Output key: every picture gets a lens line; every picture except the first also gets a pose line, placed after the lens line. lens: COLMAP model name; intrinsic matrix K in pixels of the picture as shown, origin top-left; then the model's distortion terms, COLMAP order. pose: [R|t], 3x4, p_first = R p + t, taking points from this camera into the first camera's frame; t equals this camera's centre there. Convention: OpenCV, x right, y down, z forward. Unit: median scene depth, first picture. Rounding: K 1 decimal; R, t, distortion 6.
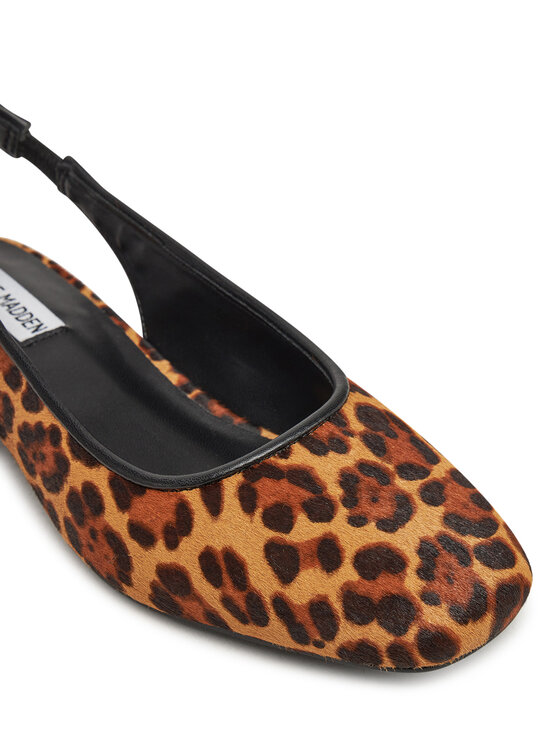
lens RADIAL K [[1495.6, 0, 287.0], [0, 1495.6, 371.8], [0, 0, 1]] dist [-0.093402, 0.000000]
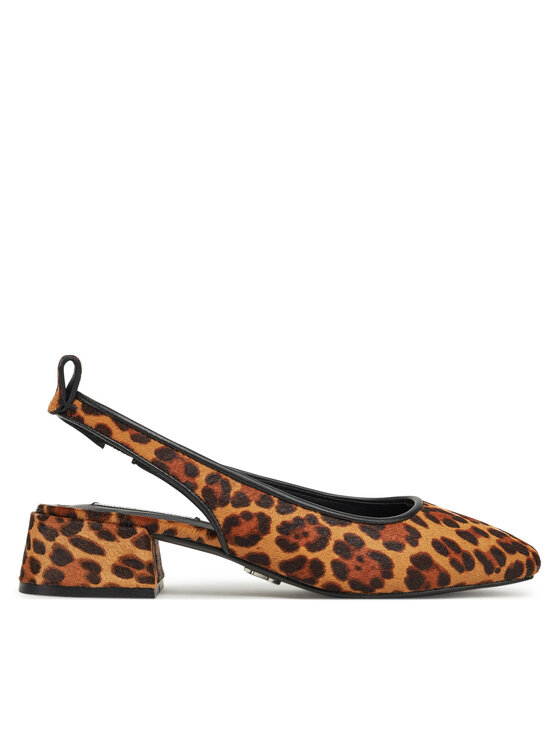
lens RADIAL K [[1306.3, 0, 280.8], [0, 1306.3, 372.4], [0, 0, 1]] dist [0.019338, 0.000000]
pose [[0.627119, 0.105956, 0.771683, -1.503990], [0.336628, 0.856543, -0.391173, 0.526287], [-0.702427, 0.505082, 0.501486, 0.169259]]
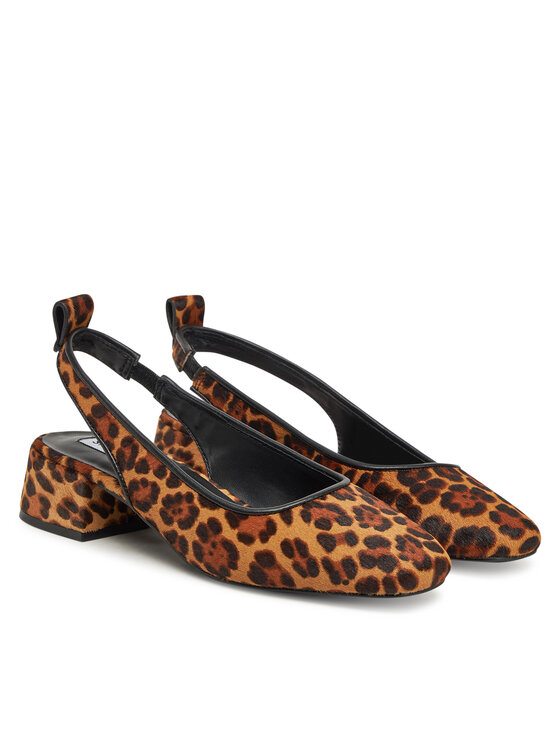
lens RADIAL K [[2230.3, 0, 276.8], [0, 2230.3, 374.5], [0, 0, 1]] dist [0.153672, 0.000000]
pose [[0.987937, 0.068697, 0.138788, -0.470706], [-0.022386, 0.950161, -0.310955, 0.798737], [-0.153232, 0.304097, 0.940237, -1.736620]]
